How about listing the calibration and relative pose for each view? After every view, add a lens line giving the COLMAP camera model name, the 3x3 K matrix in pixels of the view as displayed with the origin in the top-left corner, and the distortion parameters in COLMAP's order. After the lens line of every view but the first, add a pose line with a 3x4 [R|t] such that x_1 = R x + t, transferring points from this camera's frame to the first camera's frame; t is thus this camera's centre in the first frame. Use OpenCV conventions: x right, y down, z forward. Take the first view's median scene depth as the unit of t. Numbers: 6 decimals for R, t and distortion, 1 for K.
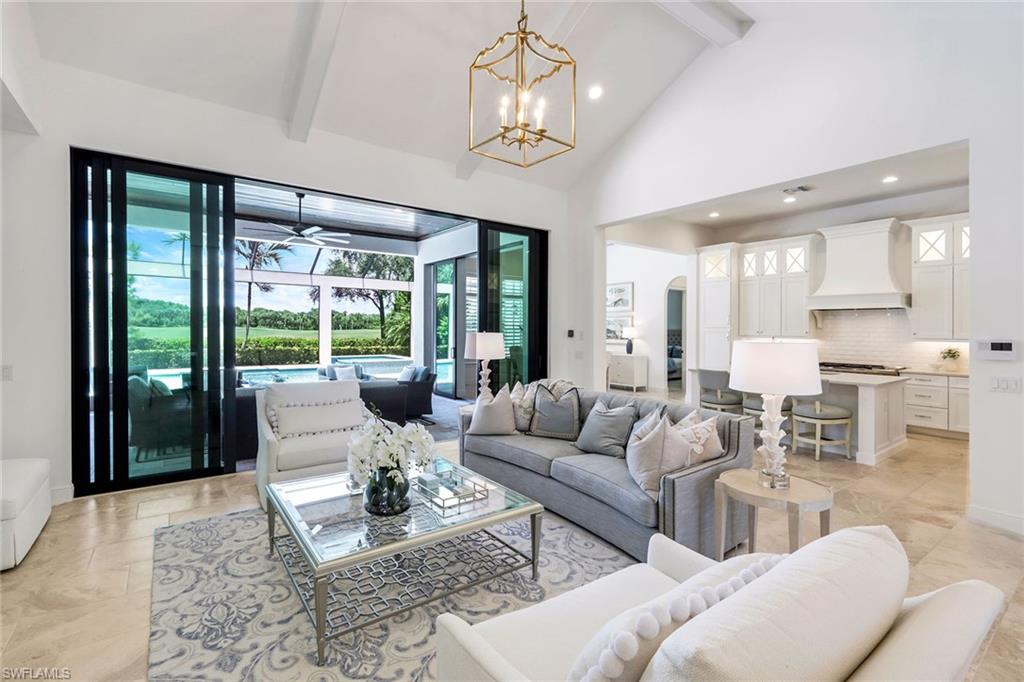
lens RADIAL K [[462.9, 0, 510.7], [0, 462.9, 334.2], [0, 0, 1]] dist [0.000921, 0.000054]
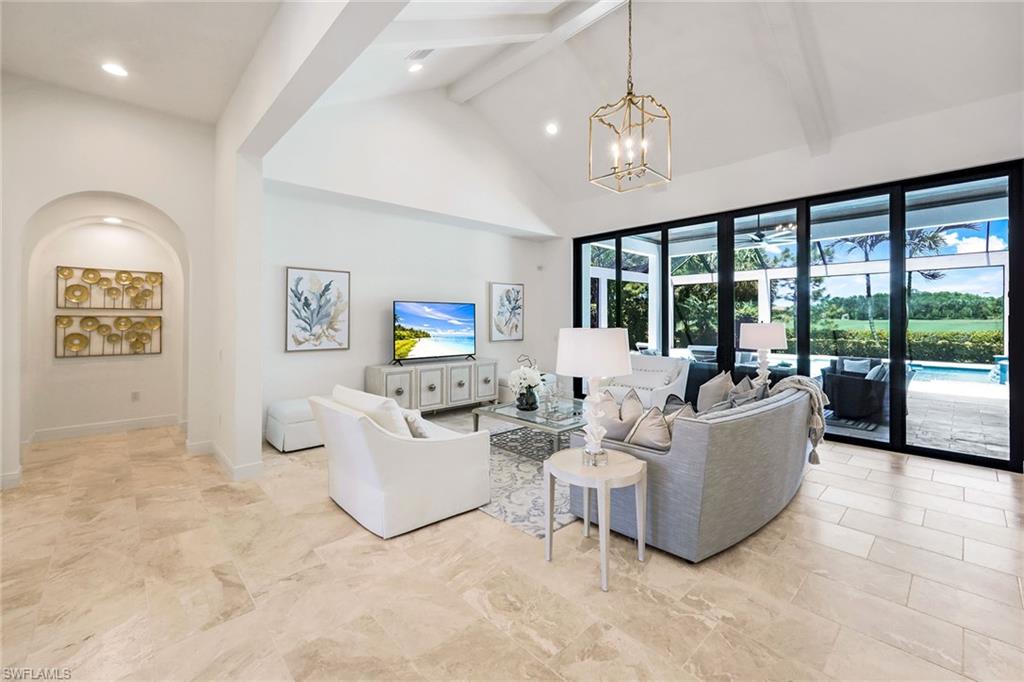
lens RADIAL K [[425.7, 0, 506.7], [0, 425.7, 319.8], [0, 0, 1]] dist [-0.000161, -0.000043]
pose [[0.108376, -0.006099, -0.994091, 0.467274], [-0.009834, 0.999926, -0.007207, 0.001510], [0.994061, 0.010557, 0.108308, 0.212753]]
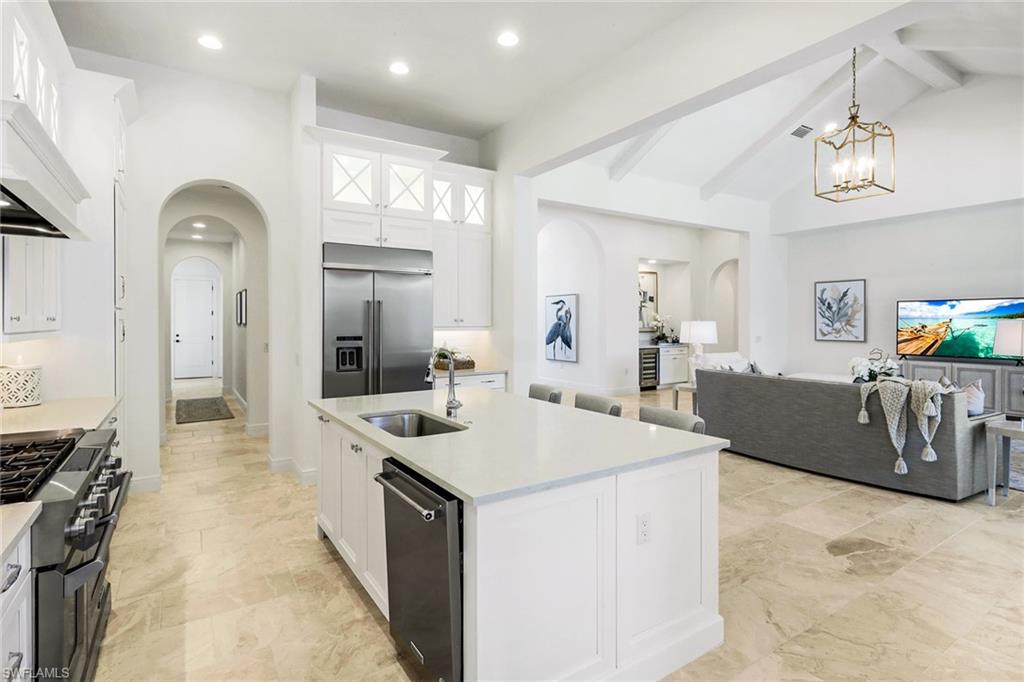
lens RADIAL K [[499.5, 0, 497.4], [0, 499.5, 322.1], [0, 0, 1]] dist [0.002104, 0.000283]
pose [[-0.996536, -0.005074, 0.083003, 0.405922], [-0.003959, 0.999900, 0.013589, -0.003944], [-0.083063, 0.013213, -0.996457, 1.074866]]
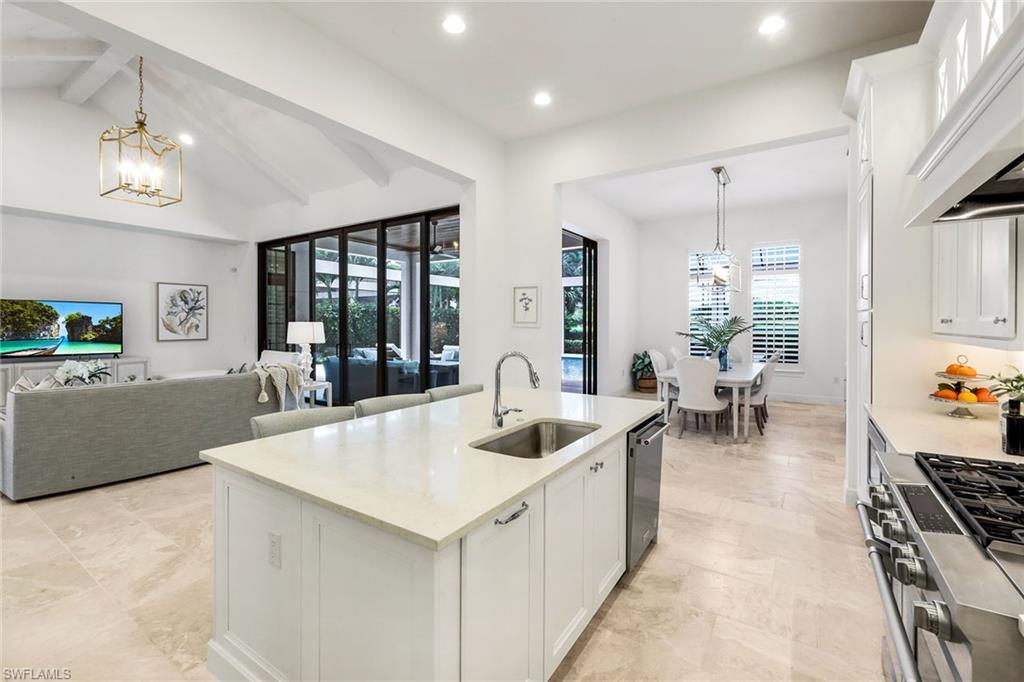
lens RADIAL K [[440.2, 0, 510.3], [0, 440.2, 328.4], [0, 0, 1]] dist [0.011463, -0.000292]
pose [[0.334421, 0.006436, -0.942402, 0.718432], [-0.012543, 0.999919, 0.002378, 0.002678], [0.942340, 0.011025, 0.334474, 0.662640]]
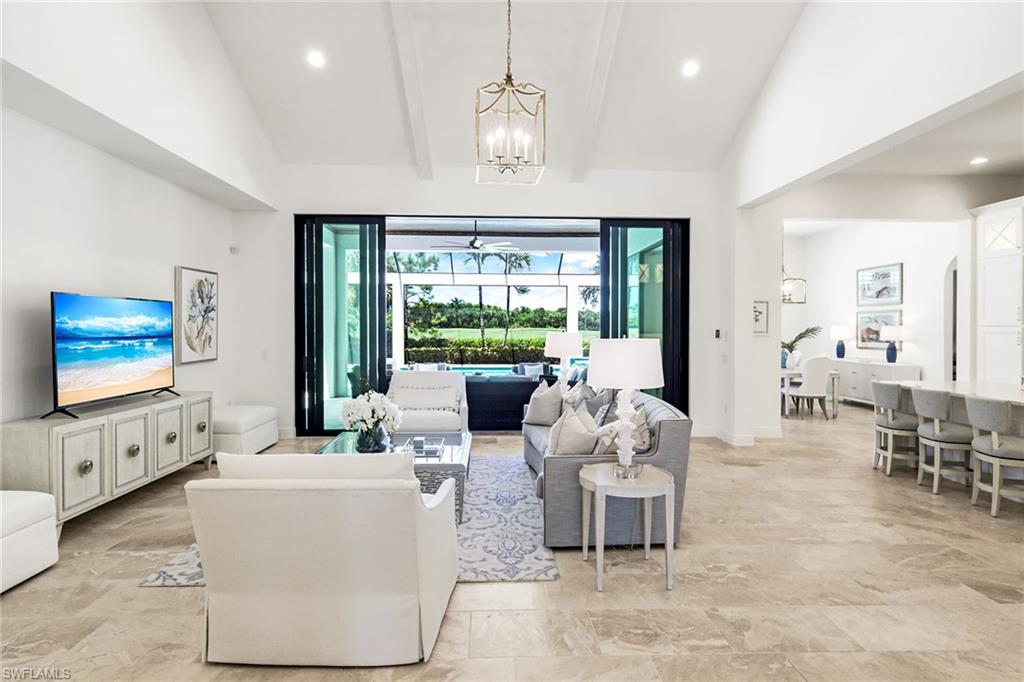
lens RADIAL K [[543.1, 0, 510.2], [0, 543.1, 336.4], [0, 0, 1]] dist [0.002217, 0.000611]
pose [[0.825213, 0.004846, -0.564801, 0.320116], [-0.004166, 0.999988, 0.002492, 0.002386], [0.564807, 0.000296, 0.825223, -0.051880]]
